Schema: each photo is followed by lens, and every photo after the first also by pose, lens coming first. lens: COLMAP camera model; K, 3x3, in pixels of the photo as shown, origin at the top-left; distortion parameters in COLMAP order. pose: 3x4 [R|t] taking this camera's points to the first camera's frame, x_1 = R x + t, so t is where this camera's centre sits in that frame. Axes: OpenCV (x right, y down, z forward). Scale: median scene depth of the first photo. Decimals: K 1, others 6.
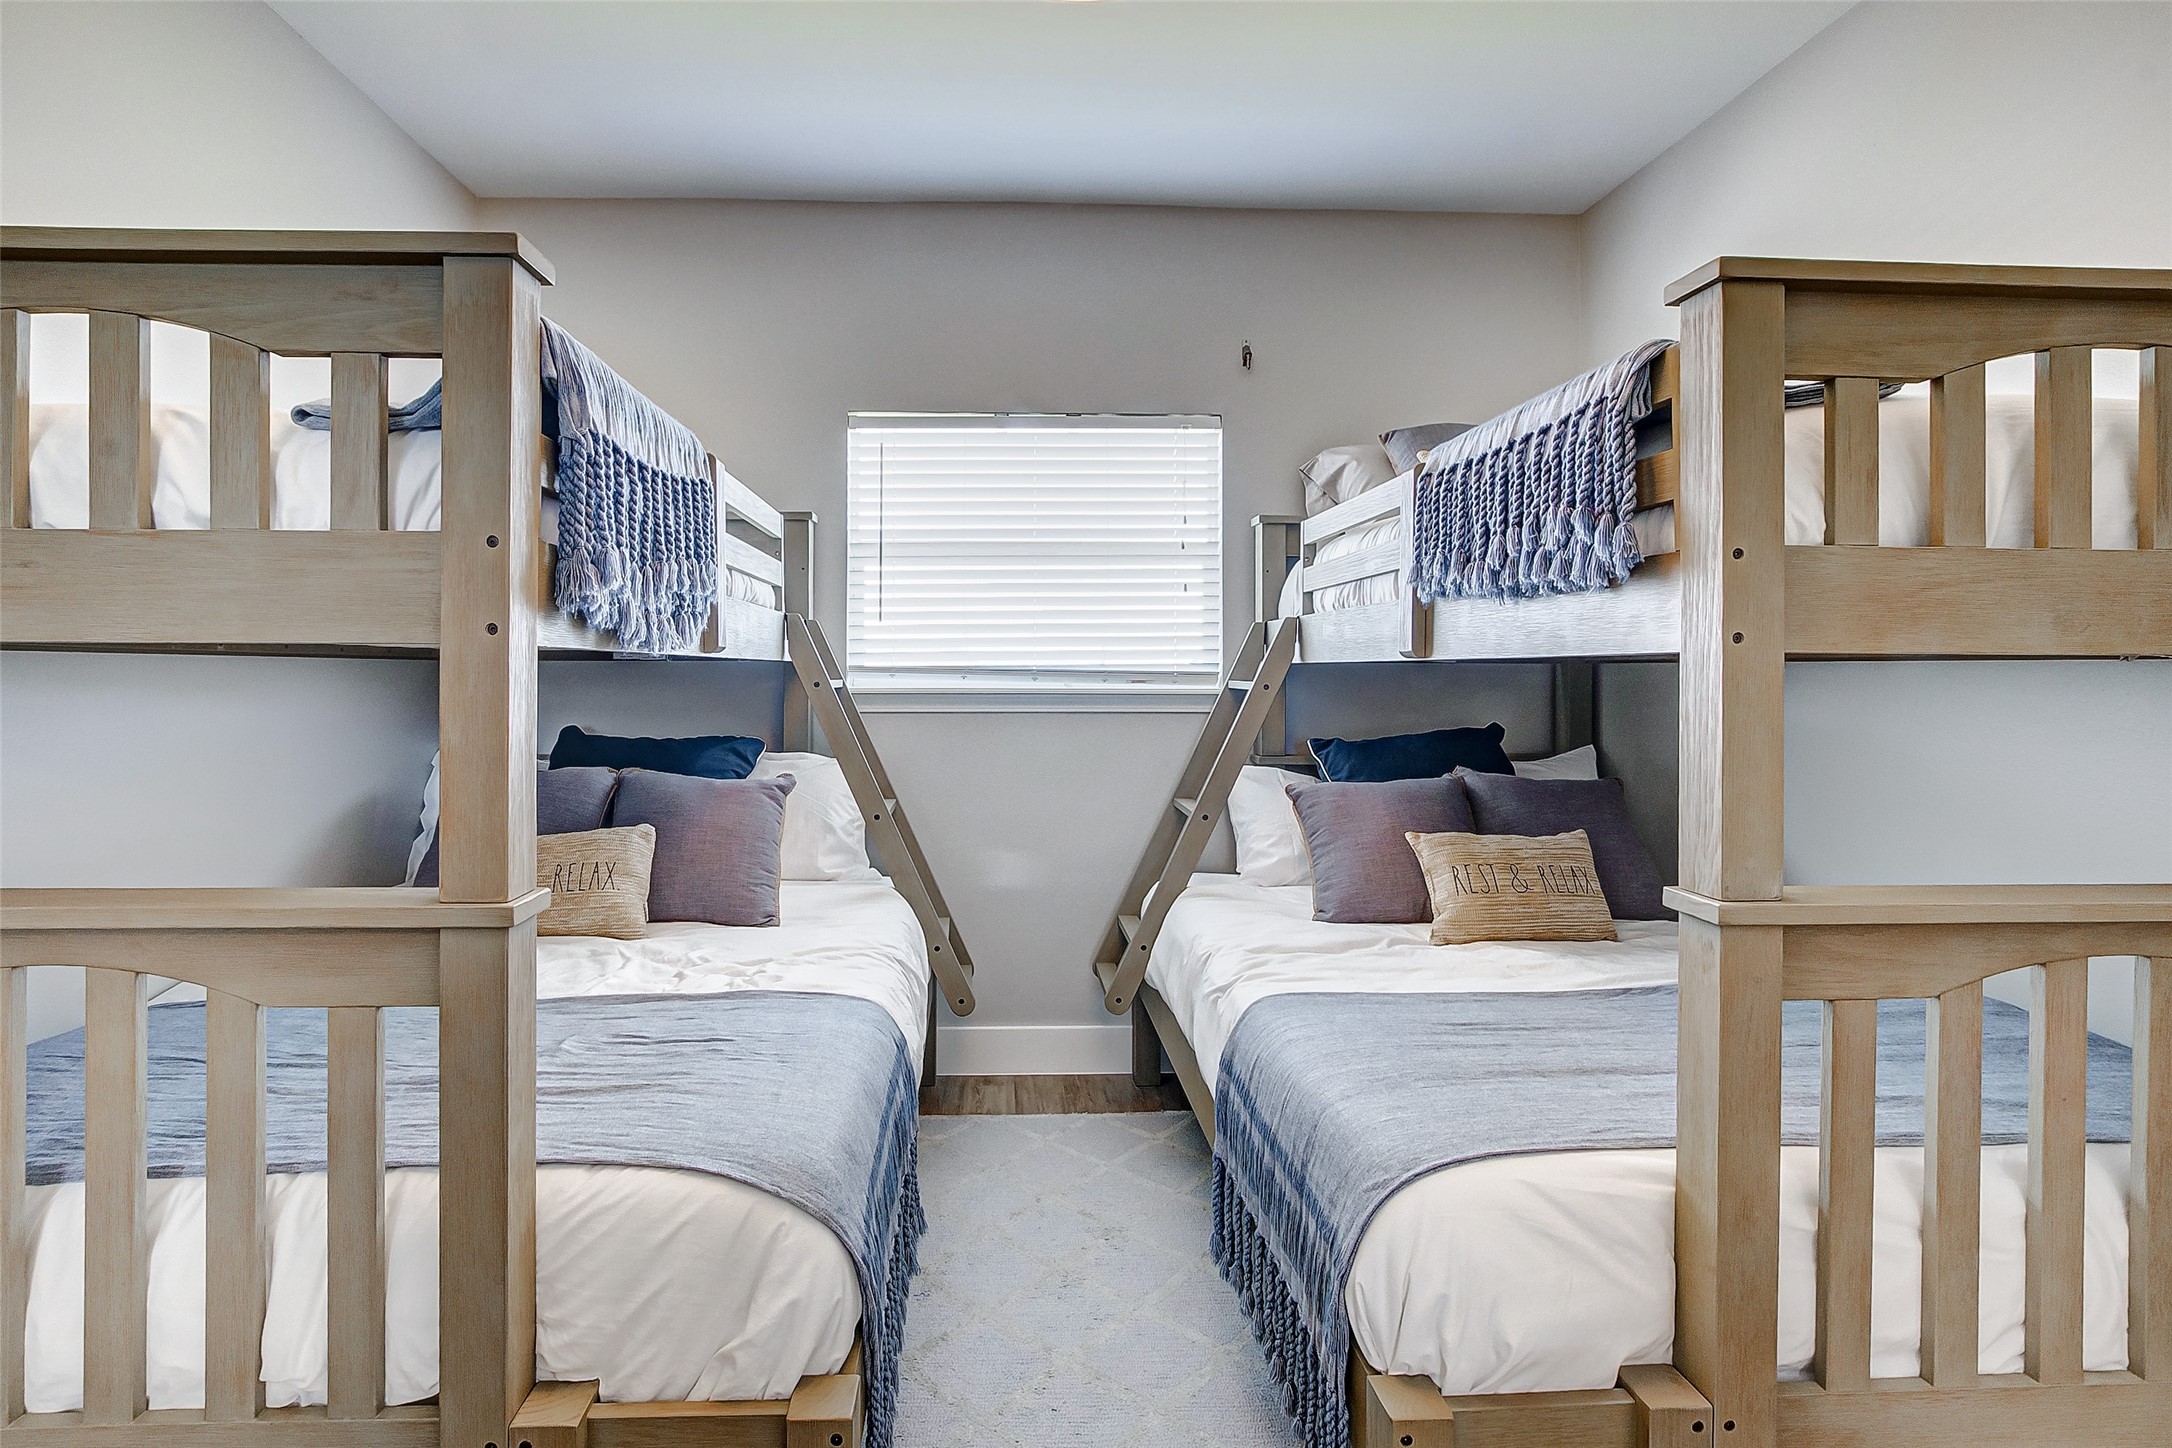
lens RADIAL K [[1008.7, 0, 1029.8], [0, 1008.7, 667.5], [0, 0, 1]] dist [-0.016525, 0.003819]
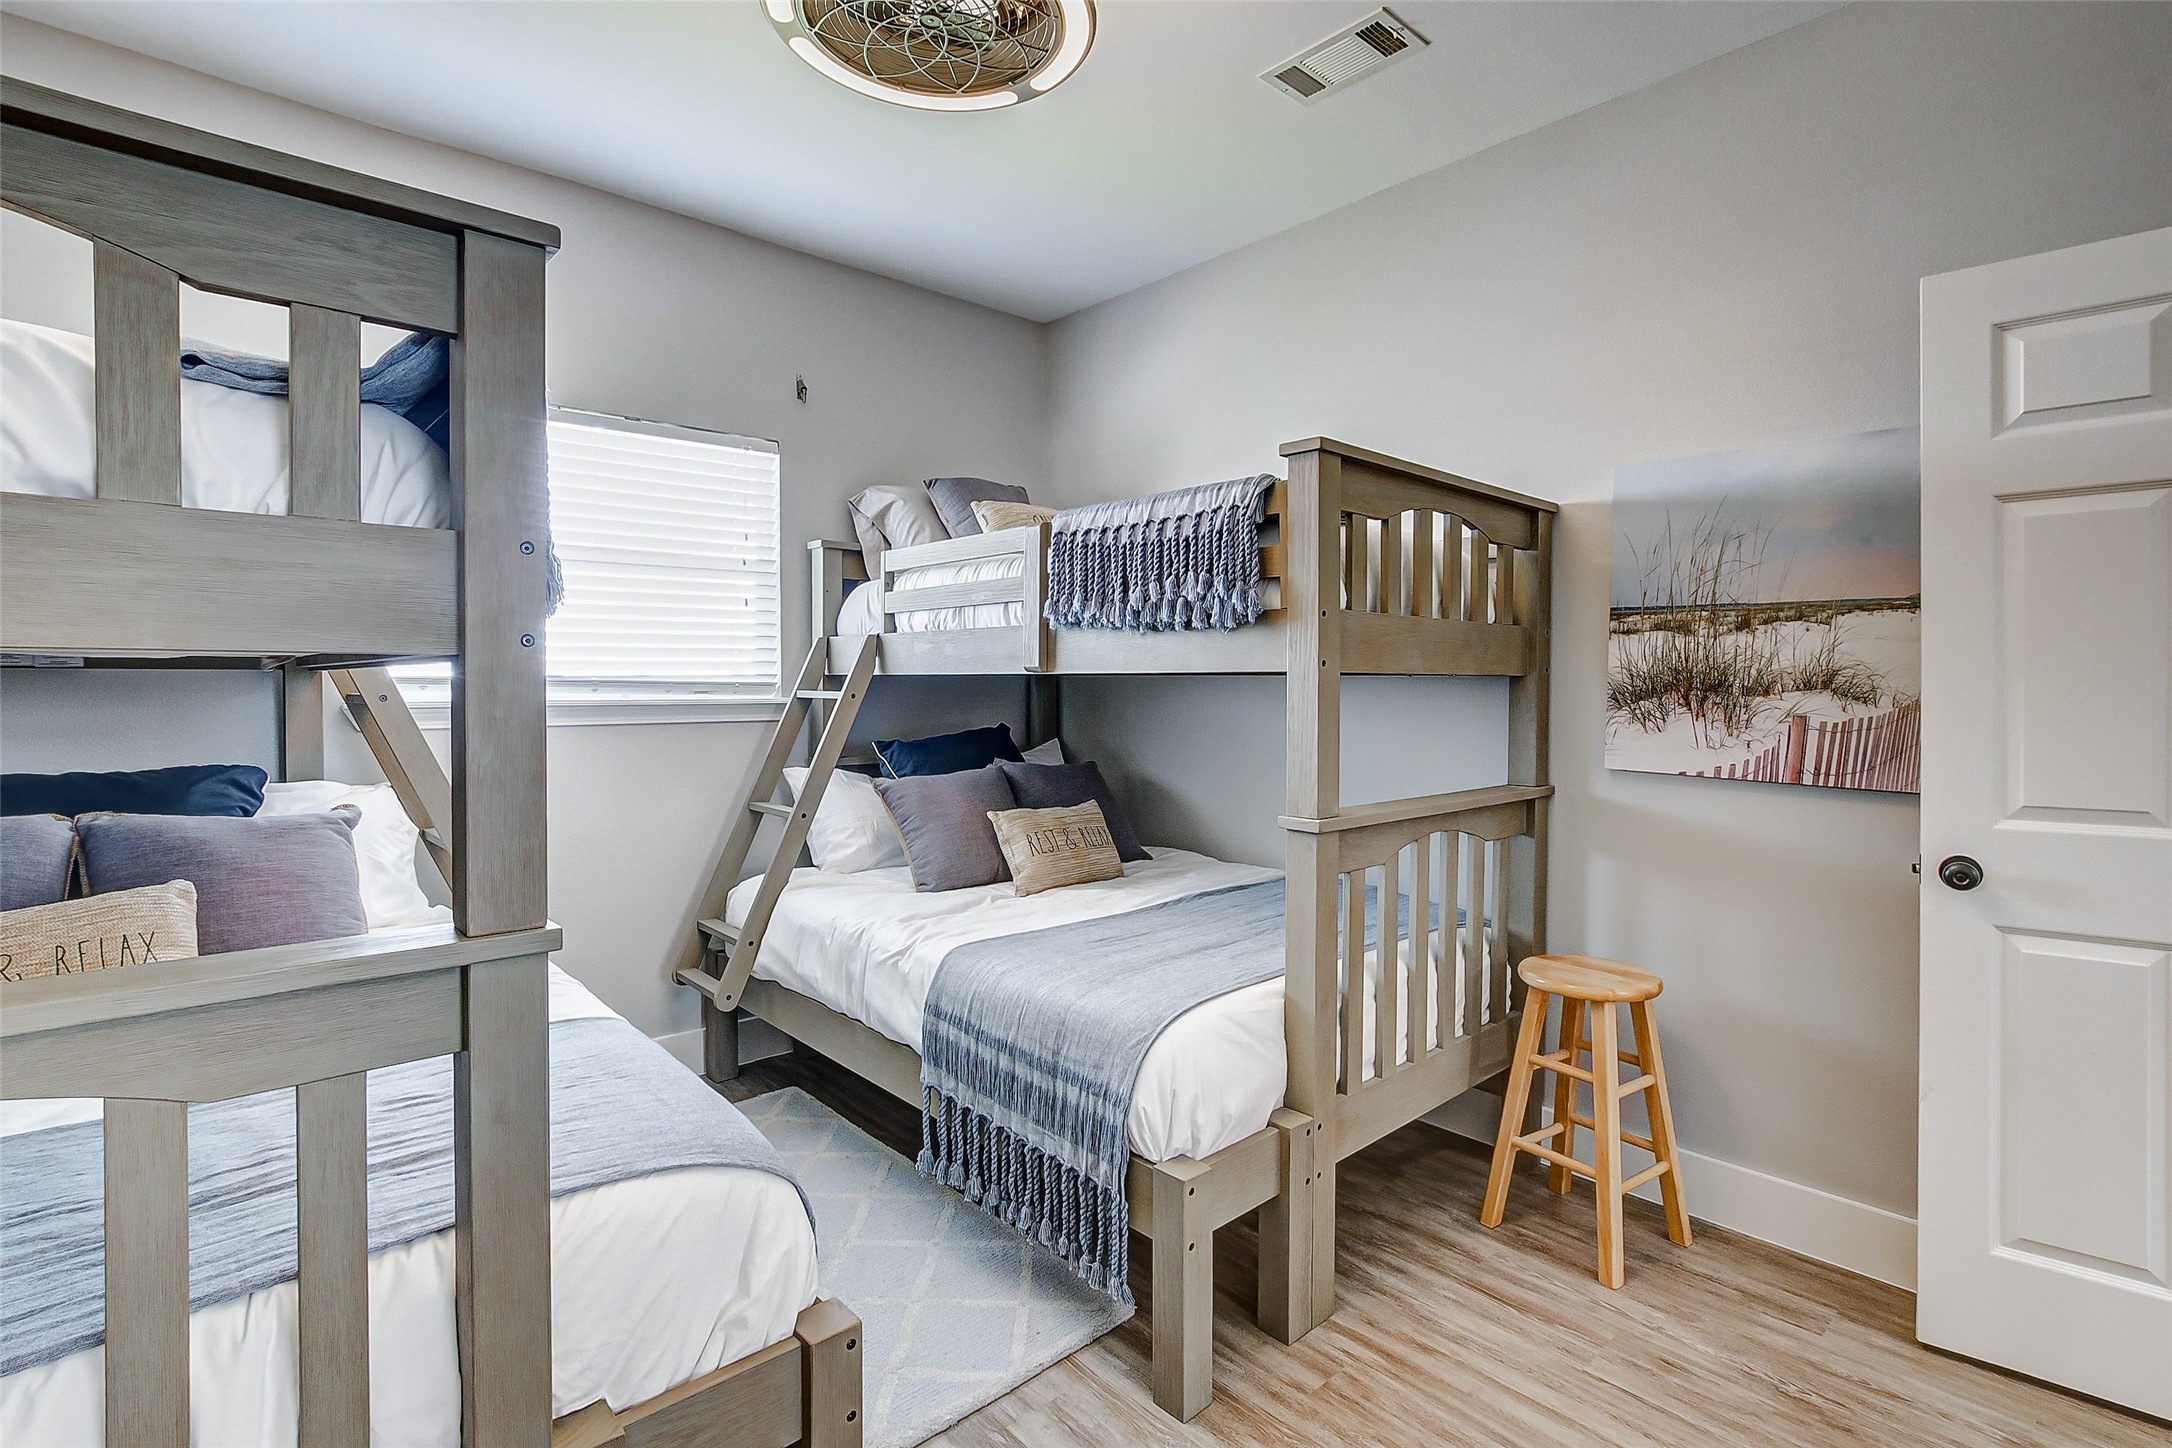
lens RADIAL K [[1008.7, 0, 1054.4], [0, 1008.7, 691.6], [0, 0, 1]] dist [-0.016525, 0.003819]
pose [[0.781425, -0.006572, 0.623965, -0.502648], [-0.002288, 0.999908, 0.013398, -0.002232], [-0.623995, -0.011898, 0.781338, -0.033876]]
